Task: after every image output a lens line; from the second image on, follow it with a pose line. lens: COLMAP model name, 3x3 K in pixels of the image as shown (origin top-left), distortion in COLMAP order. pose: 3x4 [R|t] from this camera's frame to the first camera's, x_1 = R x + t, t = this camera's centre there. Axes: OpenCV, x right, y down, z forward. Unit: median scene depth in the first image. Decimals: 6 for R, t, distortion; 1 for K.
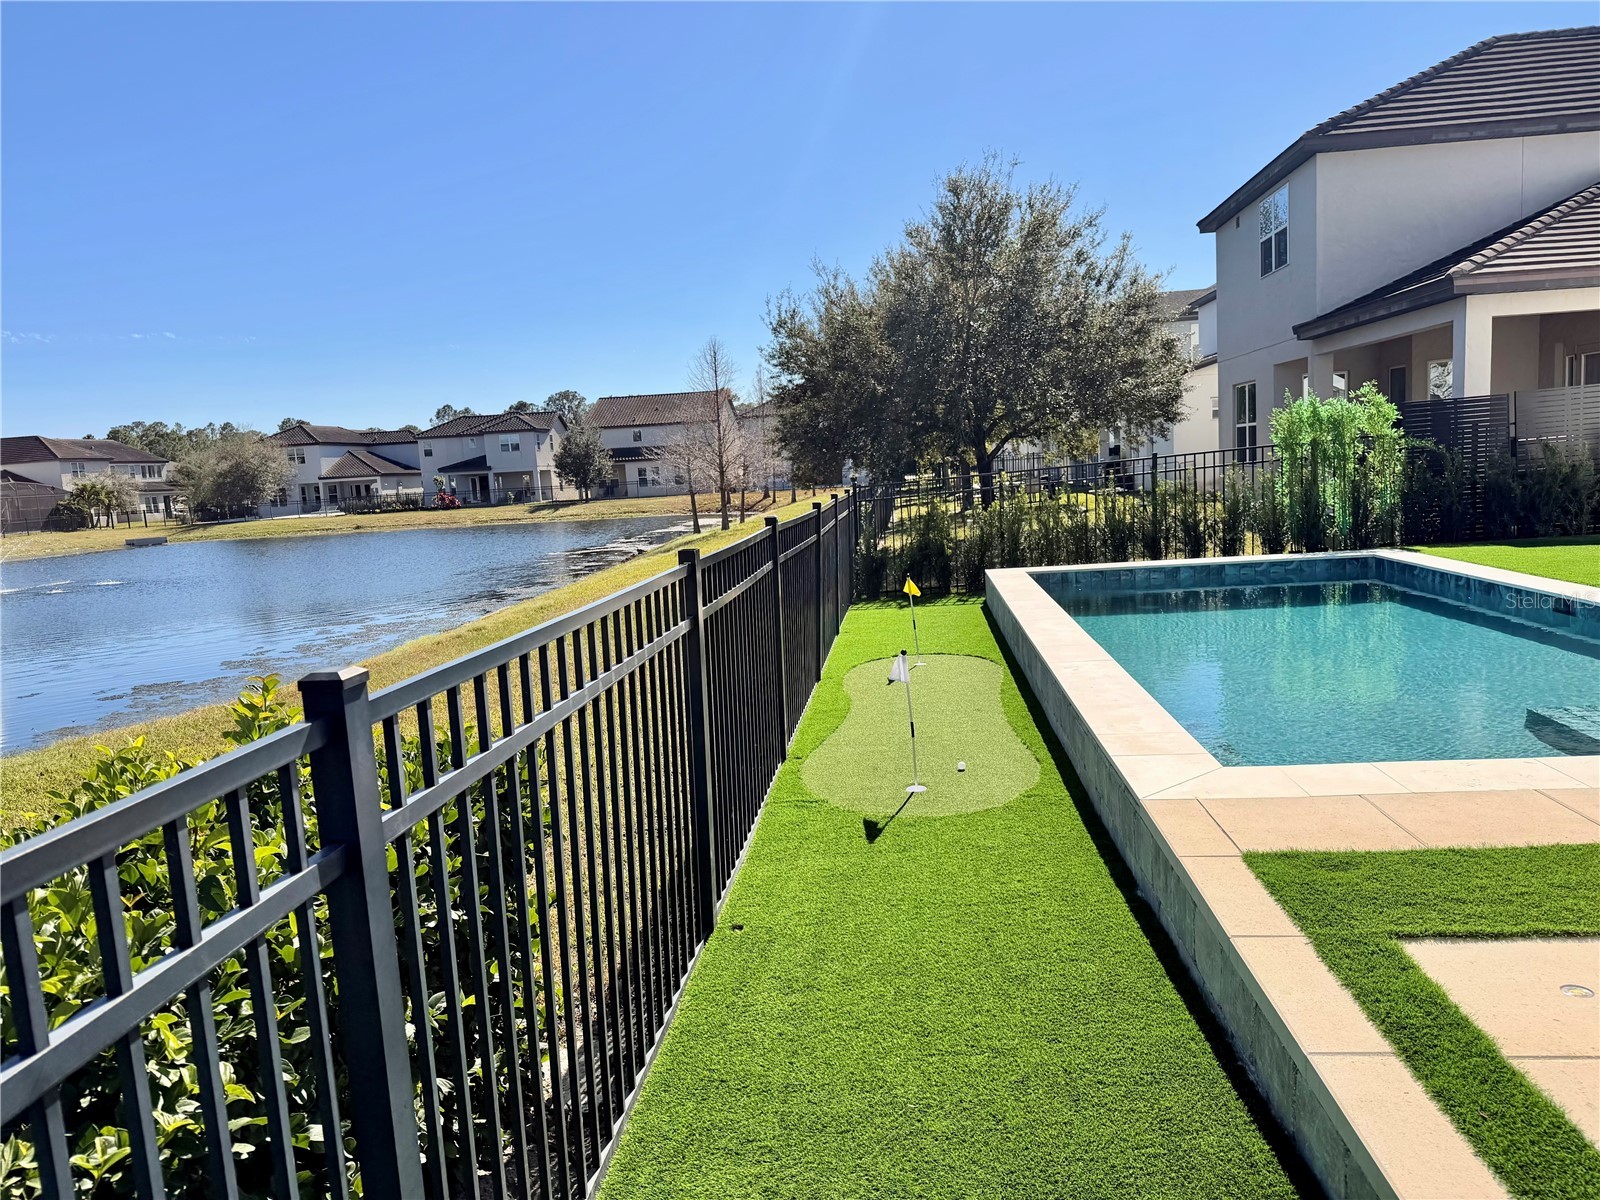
lens RADIAL K [[1117.4, 0, 800.0], [0, 1117.4, 600.0], [0, 0, 1]] dist [0.074010, -0.100811]
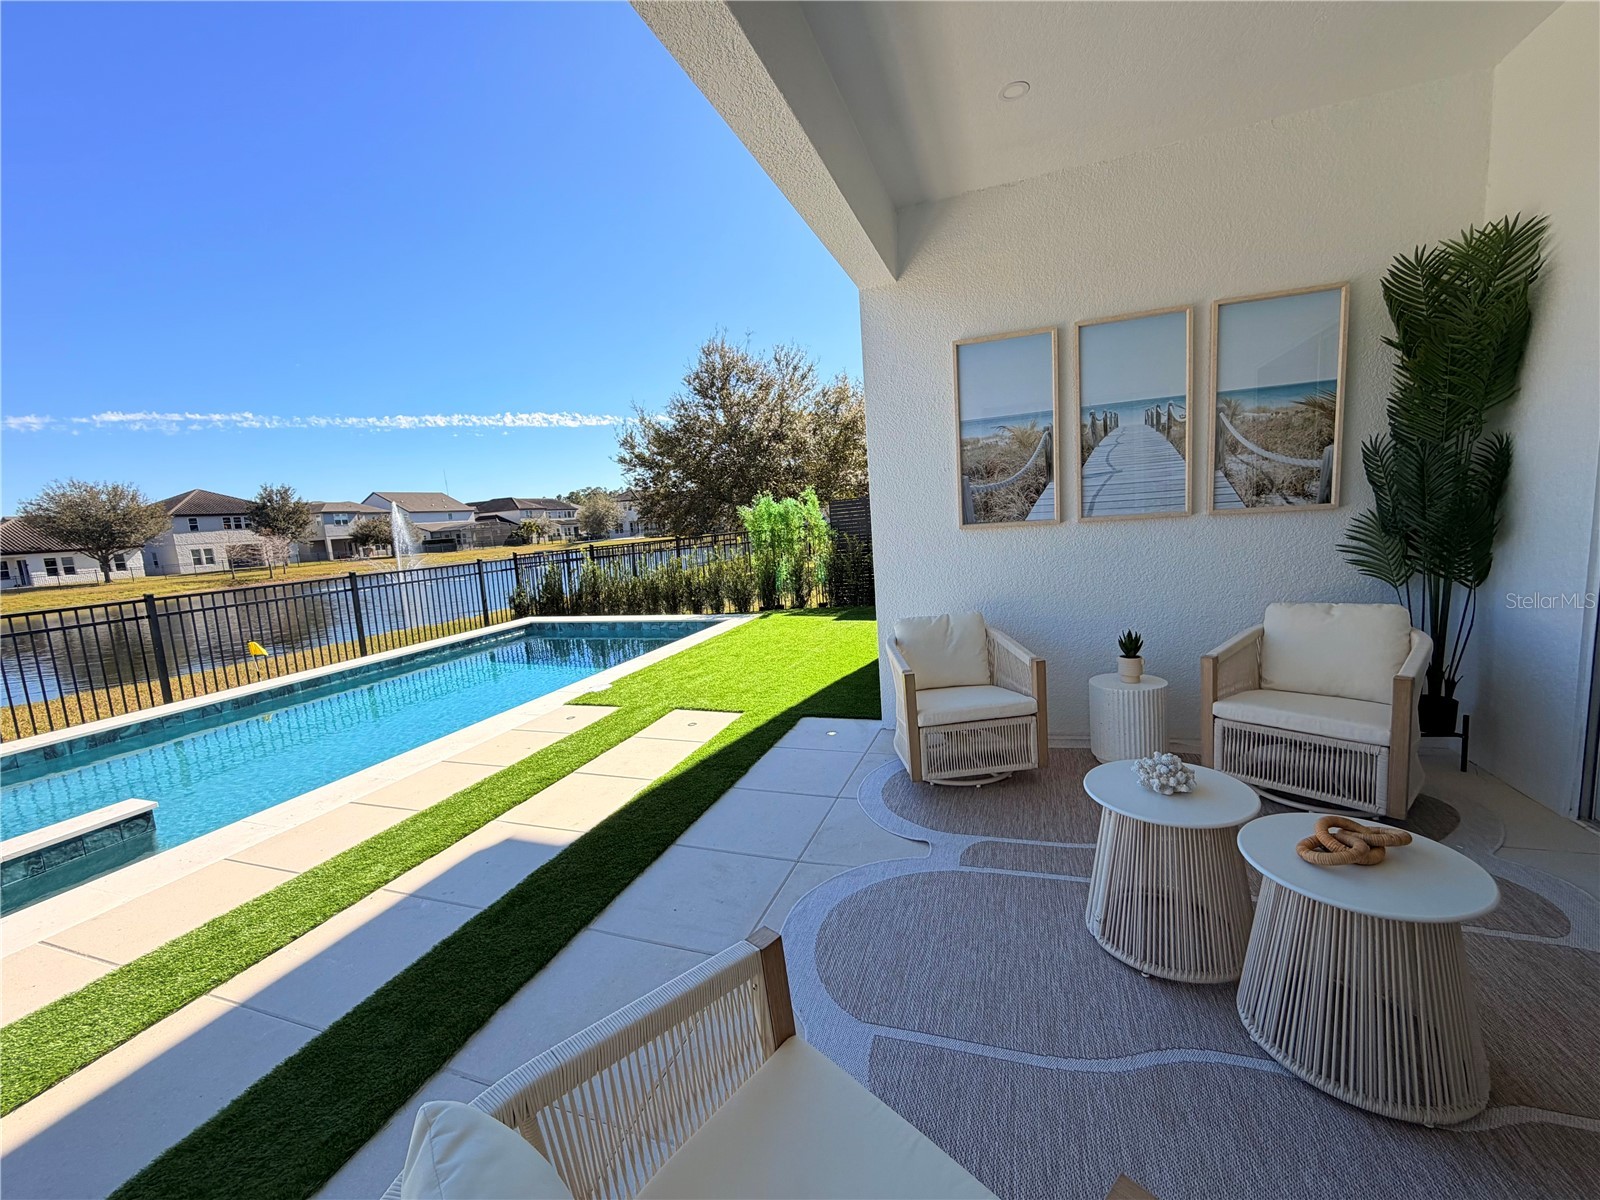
lens RADIAL K [[636.8, 0, 800.0], [0, 636.8, 600.0], [0, 0, 1]] dist [-0.001886, 0.000834]
pose [[0.972710, 0.024164, -0.230761, 0.081909], [-0.017345, 0.999352, 0.031533, -0.009615], [0.231373, -0.026670, 0.972499, 0.029944]]
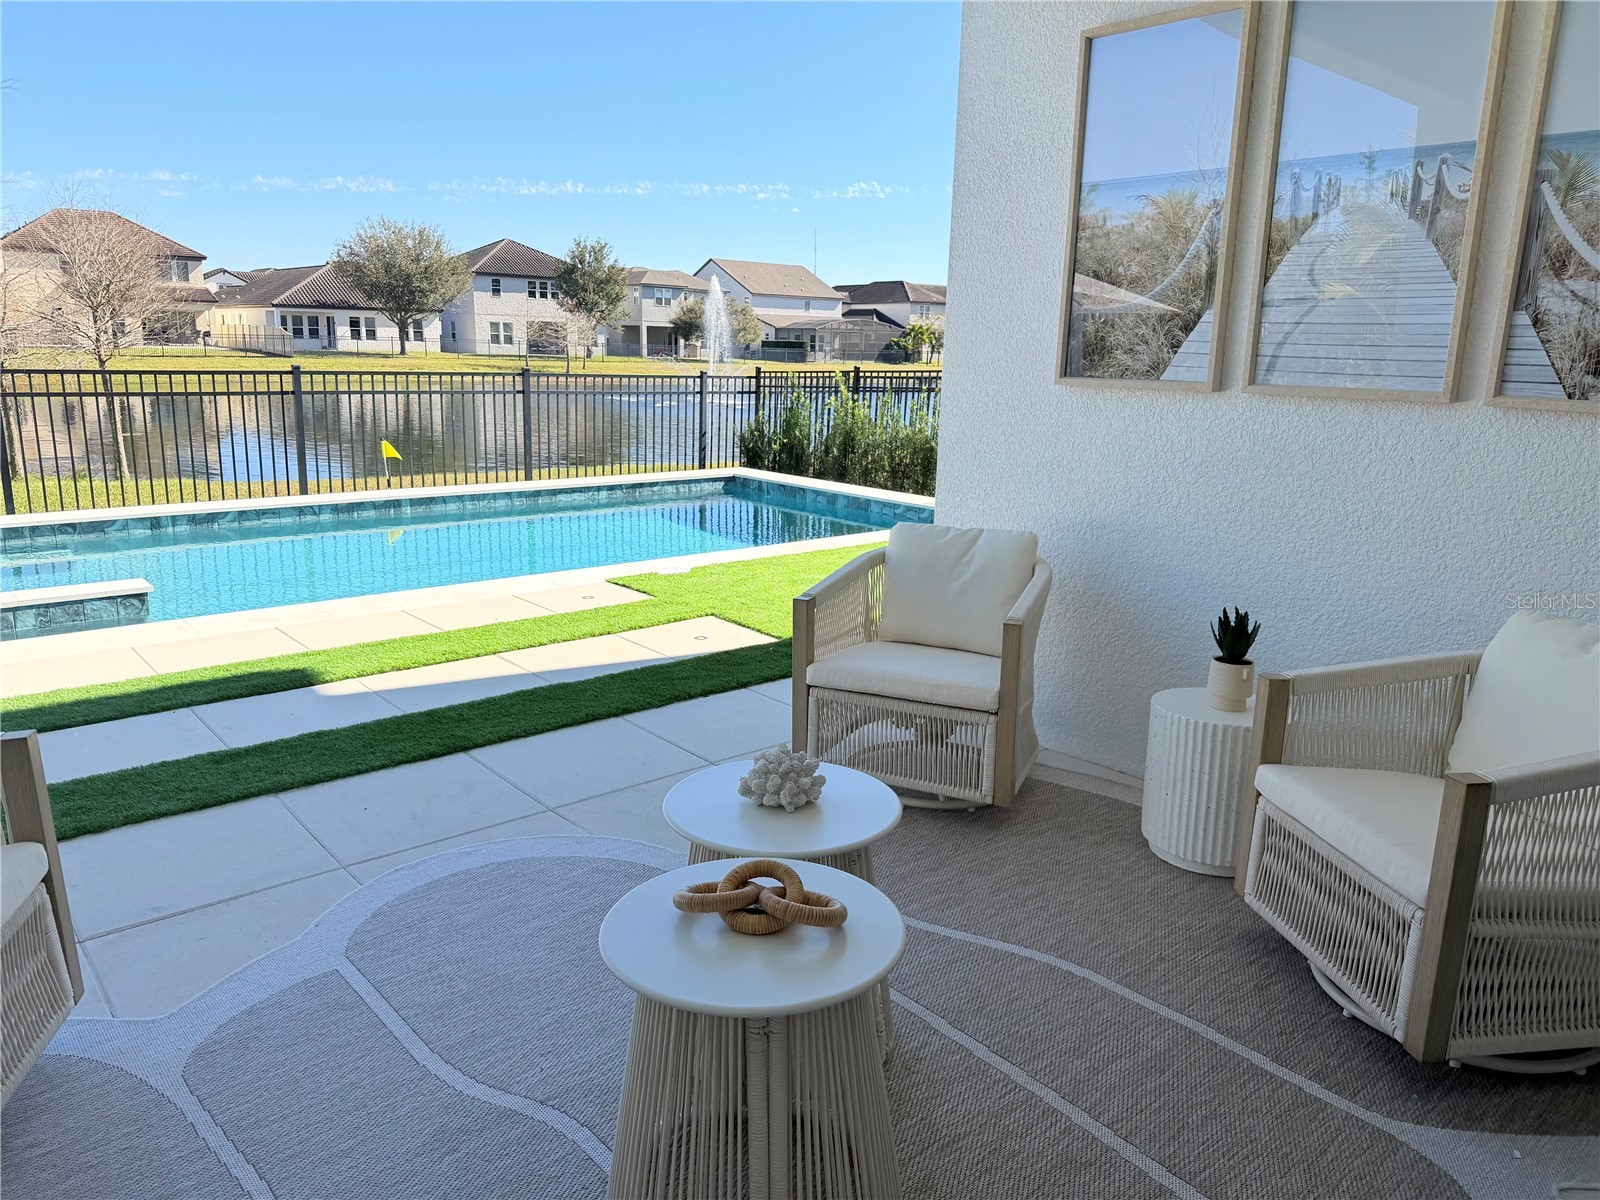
lens RADIAL K [[1117.4, 0, 800.0], [0, 1117.4, 600.0], [0, 0, 1]] dist [0.074010, -0.100811]
pose [[0.726553, 0.230088, -0.647441, 0.099934], [-0.150318, 0.972668, 0.176980, -0.011012], [0.670466, -0.031263, 0.741281, 0.034983]]
